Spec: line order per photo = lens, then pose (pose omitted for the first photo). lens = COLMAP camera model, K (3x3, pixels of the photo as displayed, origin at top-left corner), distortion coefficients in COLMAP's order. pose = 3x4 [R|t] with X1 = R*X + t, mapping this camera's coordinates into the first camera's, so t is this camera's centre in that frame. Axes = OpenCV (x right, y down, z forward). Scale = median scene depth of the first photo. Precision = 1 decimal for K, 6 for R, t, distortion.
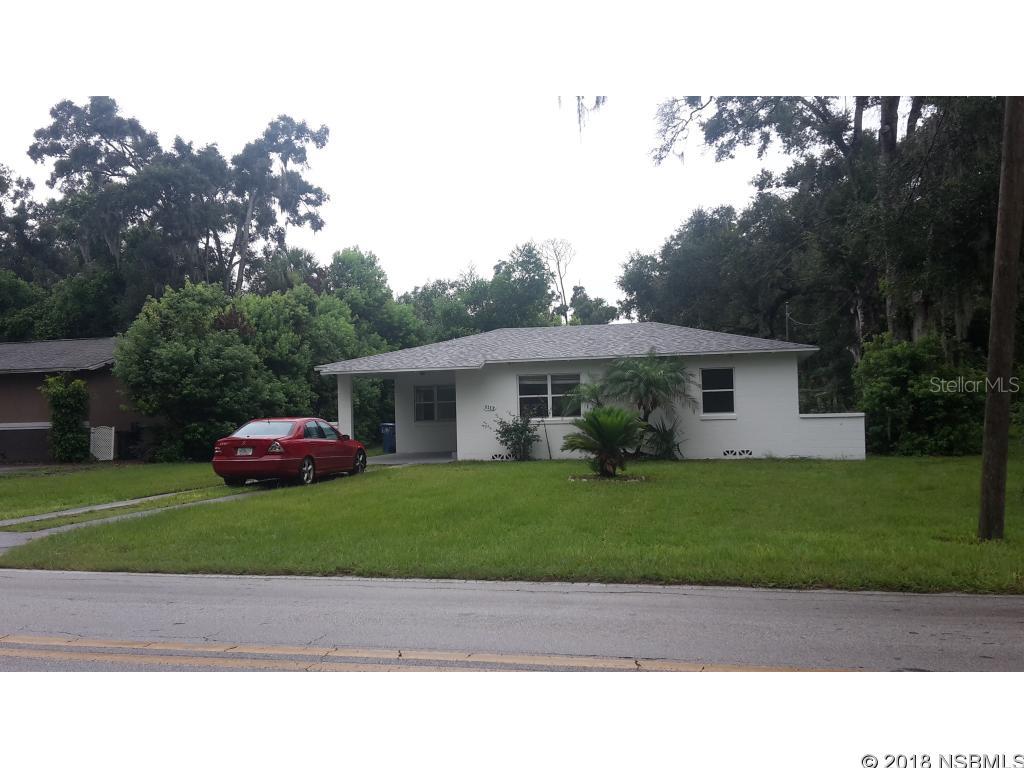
lens RADIAL K [[927.8, 0, 512.0], [0, 927.8, 384.0], [0, 0, 1]] dist [0.051615, -0.003804]
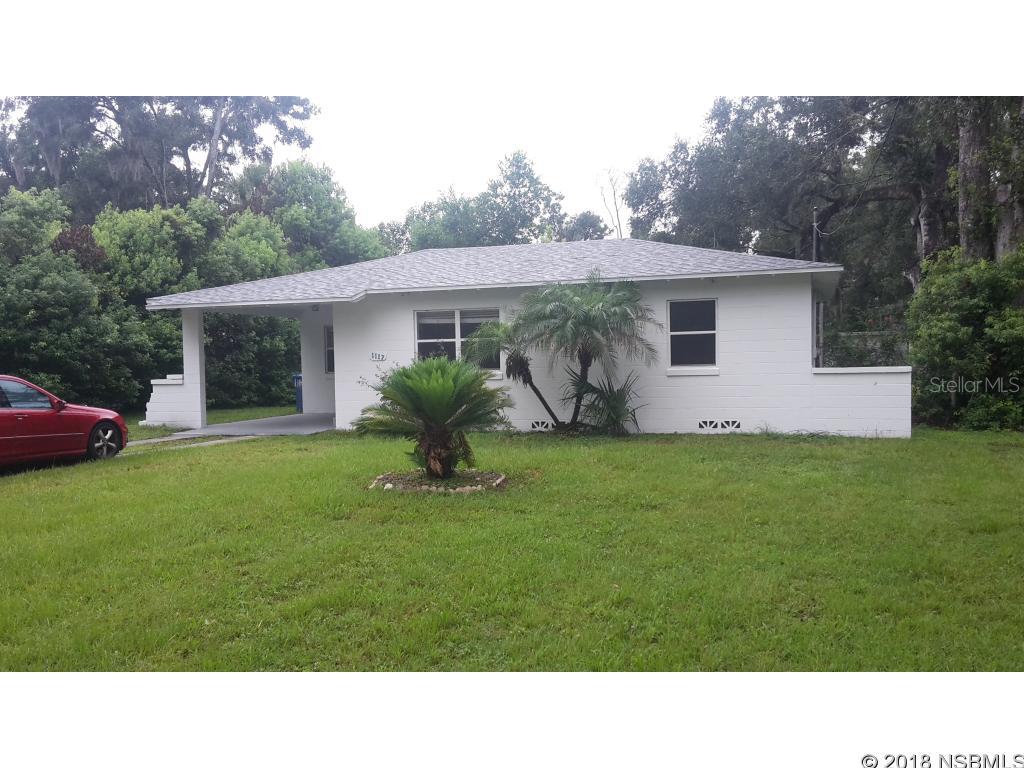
lens RADIAL K [[953.5, 0, 512.0], [0, 953.5, 384.0], [0, 0, 1]] dist [0.081141, -0.120249]
pose [[0.997180, 0.004905, -0.074892, 0.132925], [-0.000397, 0.998193, 0.060088, 0.002276], [0.075051, -0.059889, 0.995380, 0.273349]]
